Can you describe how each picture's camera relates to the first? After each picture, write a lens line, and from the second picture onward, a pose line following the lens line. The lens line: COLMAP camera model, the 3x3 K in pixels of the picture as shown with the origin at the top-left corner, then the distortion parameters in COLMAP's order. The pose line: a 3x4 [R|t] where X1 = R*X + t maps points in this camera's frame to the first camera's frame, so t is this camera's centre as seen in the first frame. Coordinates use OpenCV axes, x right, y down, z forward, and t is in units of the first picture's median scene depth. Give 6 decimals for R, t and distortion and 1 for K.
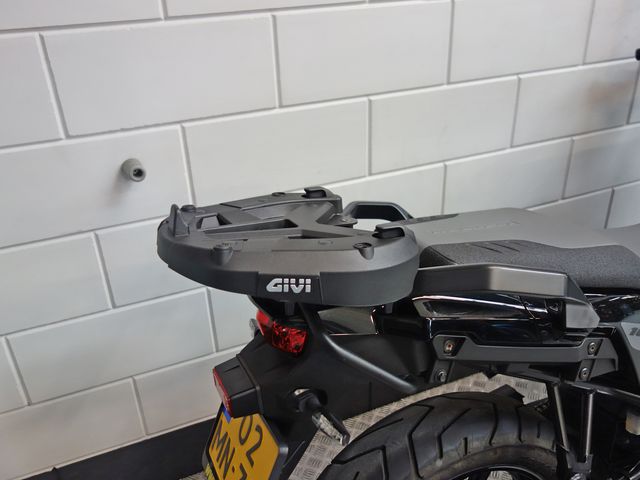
lens RADIAL K [[565.2, 0, 320.0], [0, 565.2, 240.0], [0, 0, 1]] dist [0.014998, -0.002726]
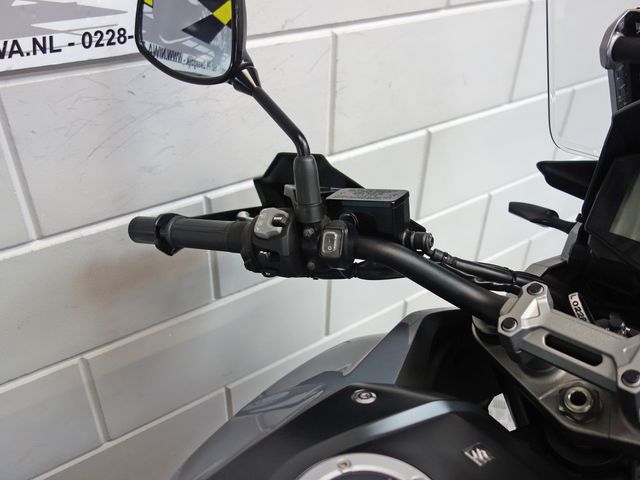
lens RADIAL K [[565.2, 0, 320.0], [0, 565.2, 240.0], [0, 0, 1]] dist [0.014998, -0.002726]
pose [[0.976177, -0.063975, 0.207330, 0.708752], [0.039752, 0.992102, 0.118968, -0.427116], [-0.213304, -0.107892, 0.971010, 0.627493]]
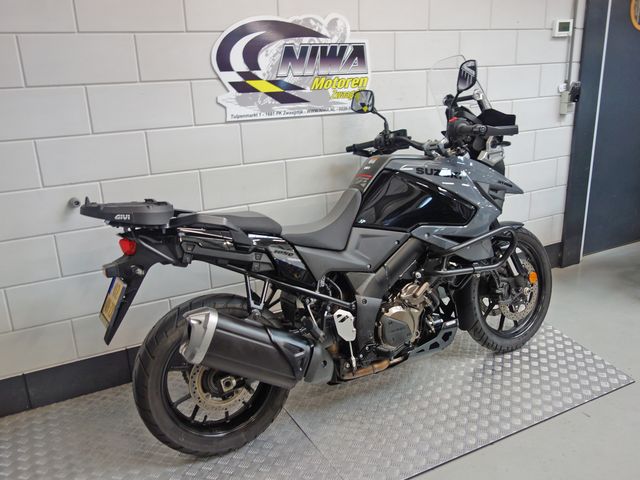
lens RADIAL K [[565.2, 0, 320.0], [0, 565.2, 240.0], [0, 0, 1]] dist [0.014998, -0.002726]
pose [[0.996920, -0.021407, 0.075451, 0.366216], [0.034557, 0.983504, -0.177553, 0.369276], [-0.070406, 0.179613, 0.981215, -0.971202]]
